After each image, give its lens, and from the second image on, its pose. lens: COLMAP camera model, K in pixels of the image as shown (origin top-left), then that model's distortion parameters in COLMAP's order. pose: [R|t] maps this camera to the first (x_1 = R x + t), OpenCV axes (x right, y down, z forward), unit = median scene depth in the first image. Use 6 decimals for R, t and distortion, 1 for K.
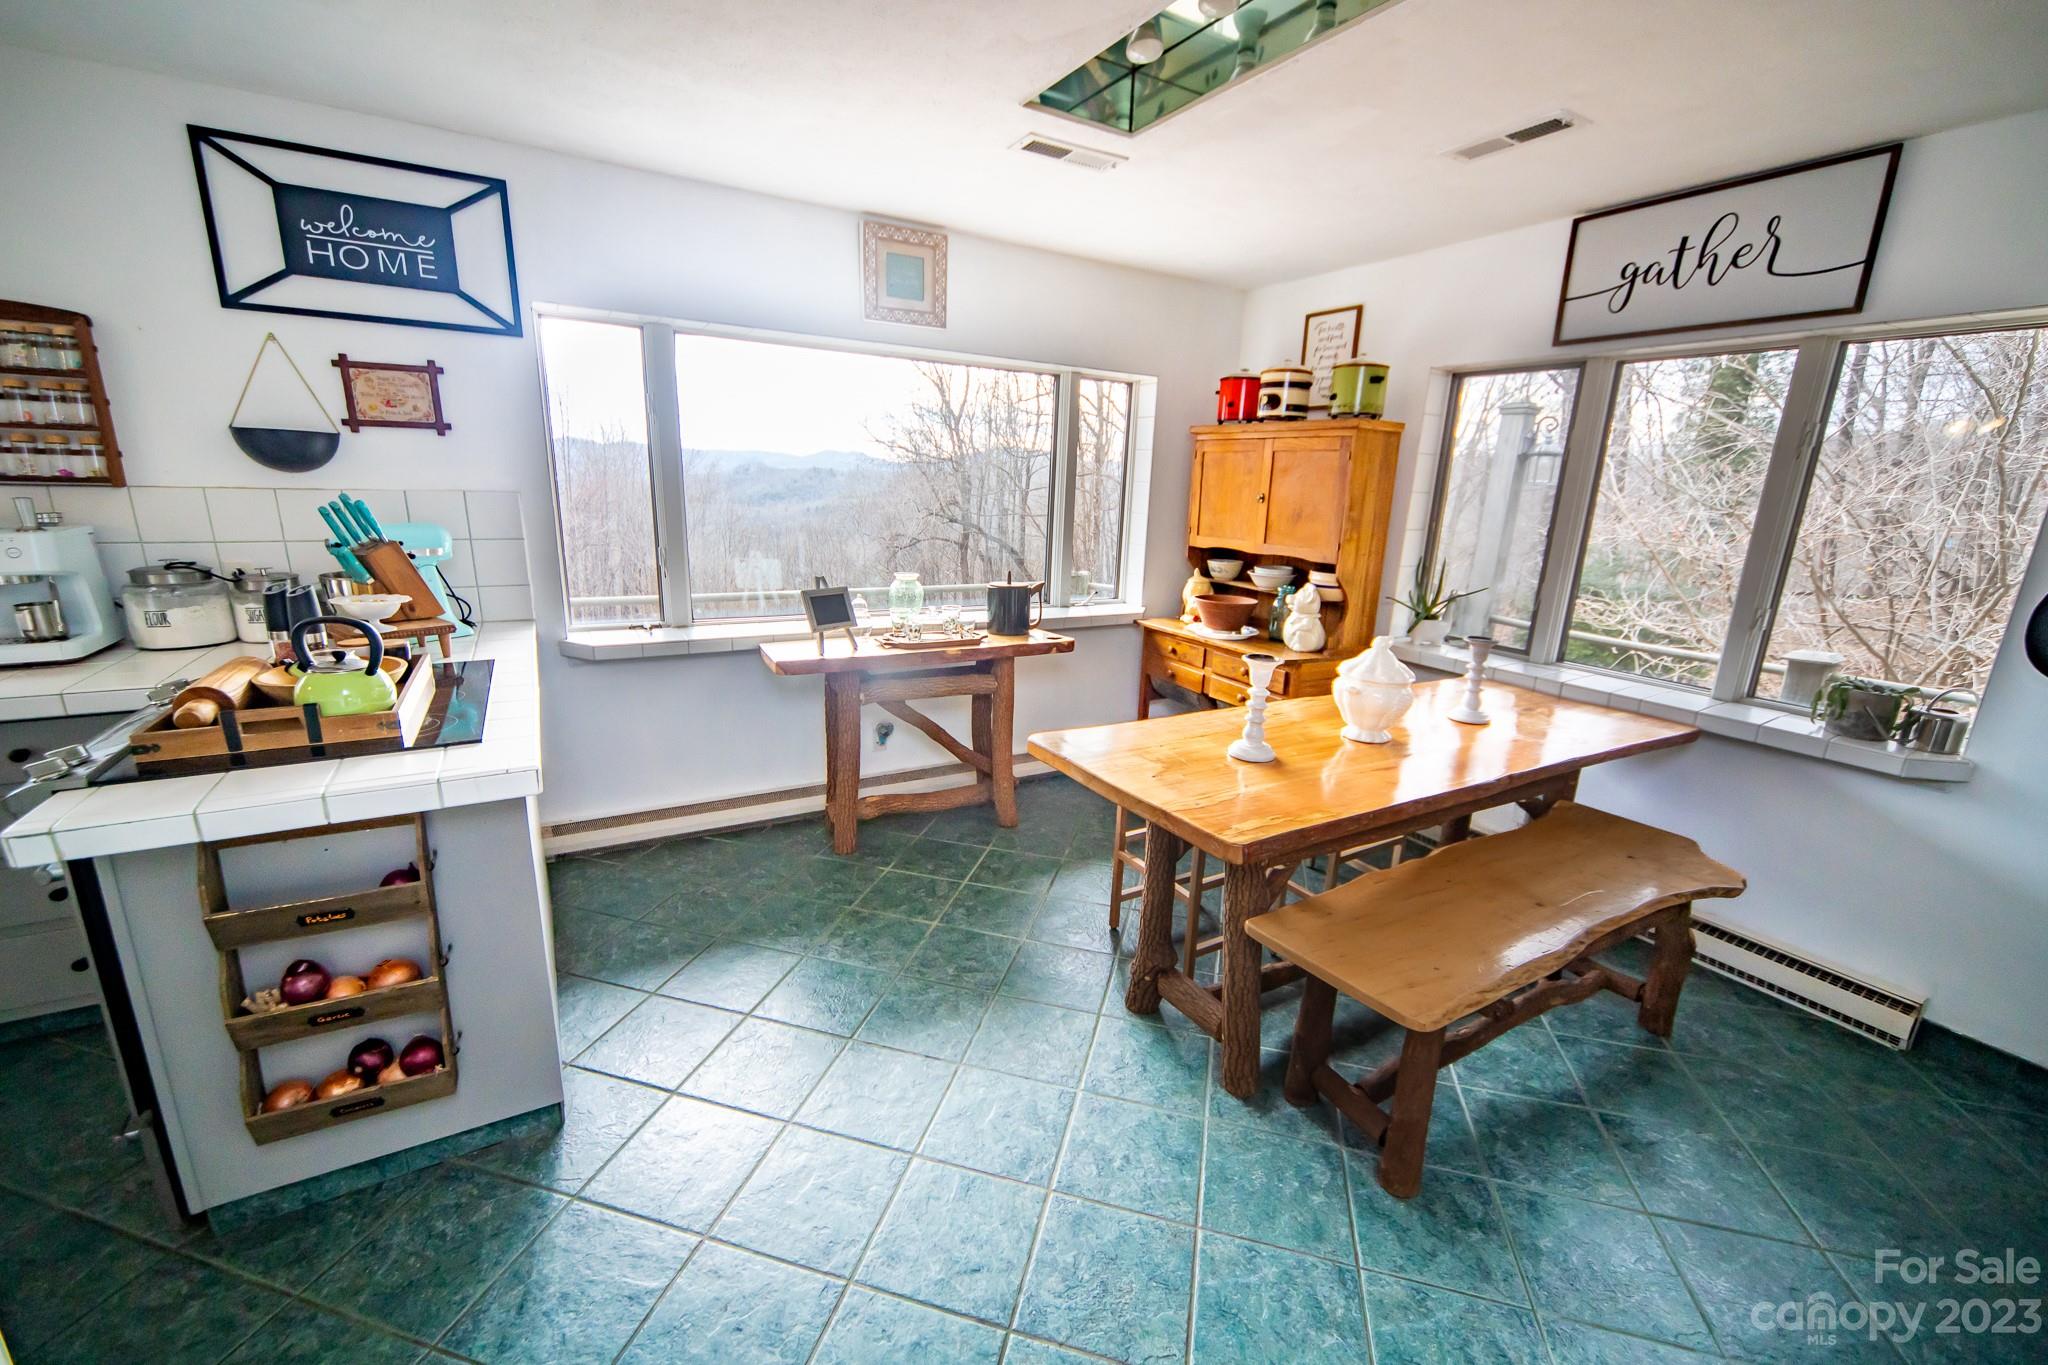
lens RADIAL K [[819.4, 0, 1025.9], [0, 819.4, 682.9], [0, 0, 1]] dist [-0.002682, 0.000176]
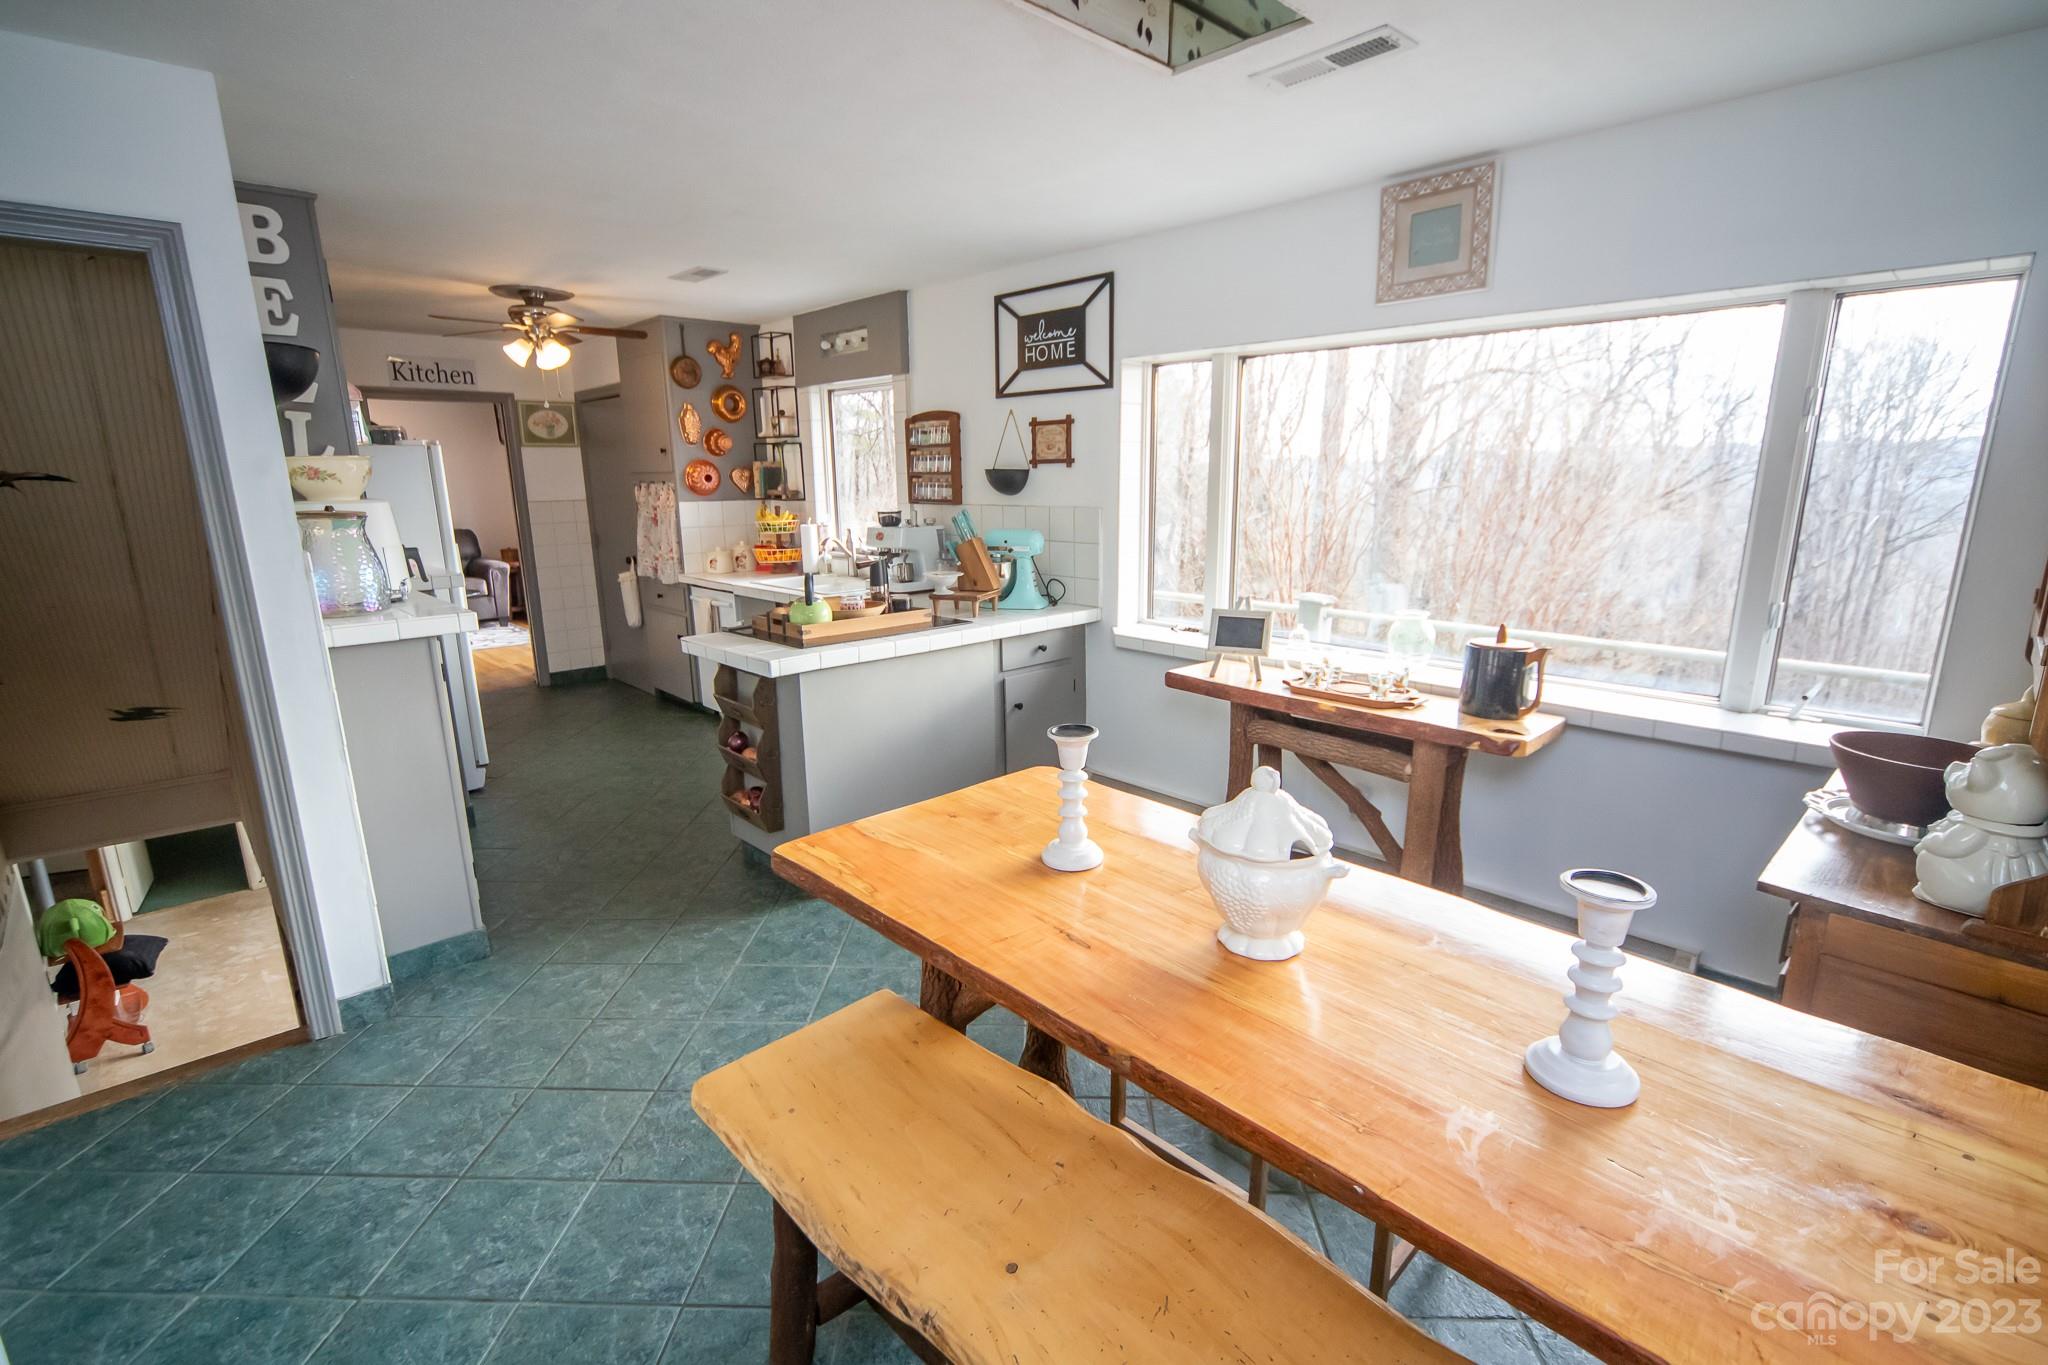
lens RADIAL K [[922.0, 0, 1022.0], [0, 922.0, 682.4], [0, 0, 1]] dist [0.004938, 0.000373]
pose [[0.231538, 0.183746, -0.955315, 0.868690], [-0.220464, 0.966362, 0.132437, -0.142403], [0.947516, 0.179948, 0.264259, 0.591679]]
